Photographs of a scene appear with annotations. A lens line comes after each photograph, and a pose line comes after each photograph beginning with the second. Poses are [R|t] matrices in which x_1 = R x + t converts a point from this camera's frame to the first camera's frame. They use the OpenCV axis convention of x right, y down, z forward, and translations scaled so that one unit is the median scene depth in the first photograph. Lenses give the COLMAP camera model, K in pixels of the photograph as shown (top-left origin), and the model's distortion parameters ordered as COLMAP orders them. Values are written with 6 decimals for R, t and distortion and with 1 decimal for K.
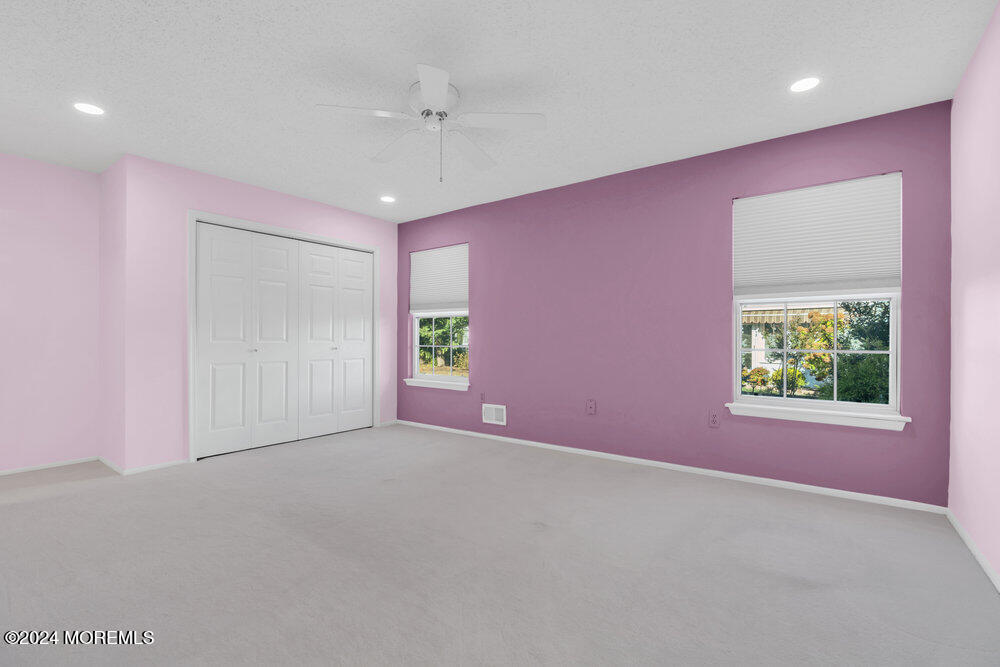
lens RADIAL K [[453.9, 0, 494.8], [0, 453.9, 339.9], [0, 0, 1]] dist [-0.002259, -0.000052]
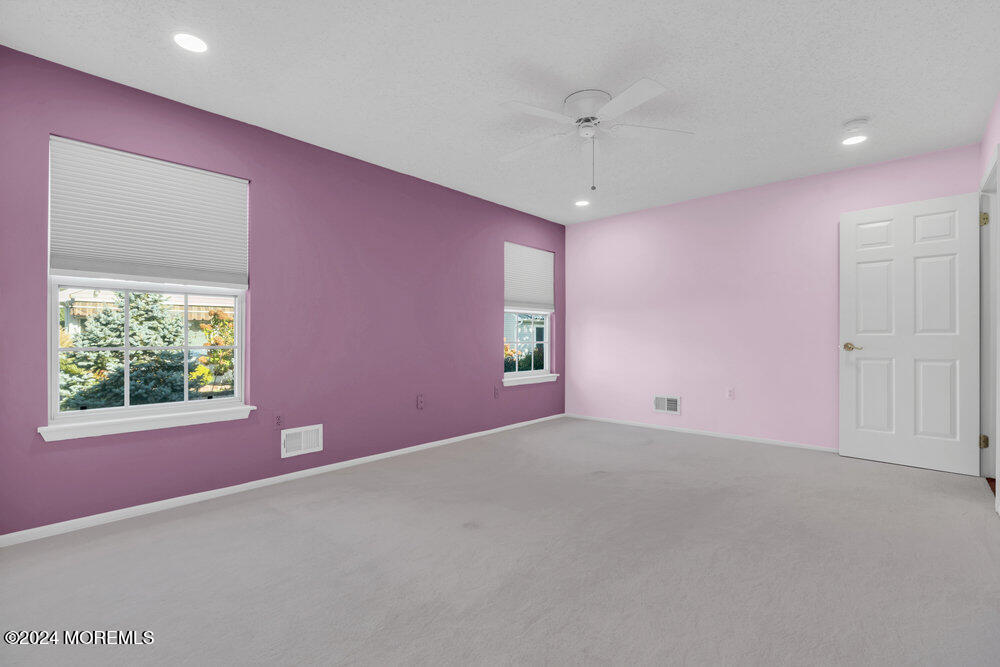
lens RADIAL K [[429.0, 0, 634.1], [0, 429.0, 335.6], [0, 0, 1]] dist [-0.001316, -0.000475]
pose [[-0.062437, 0.000705, 0.998049, -0.687874], [-0.001290, 0.999999, -0.000787, -0.000296], [-0.998048, -0.001337, -0.062436, 0.512624]]
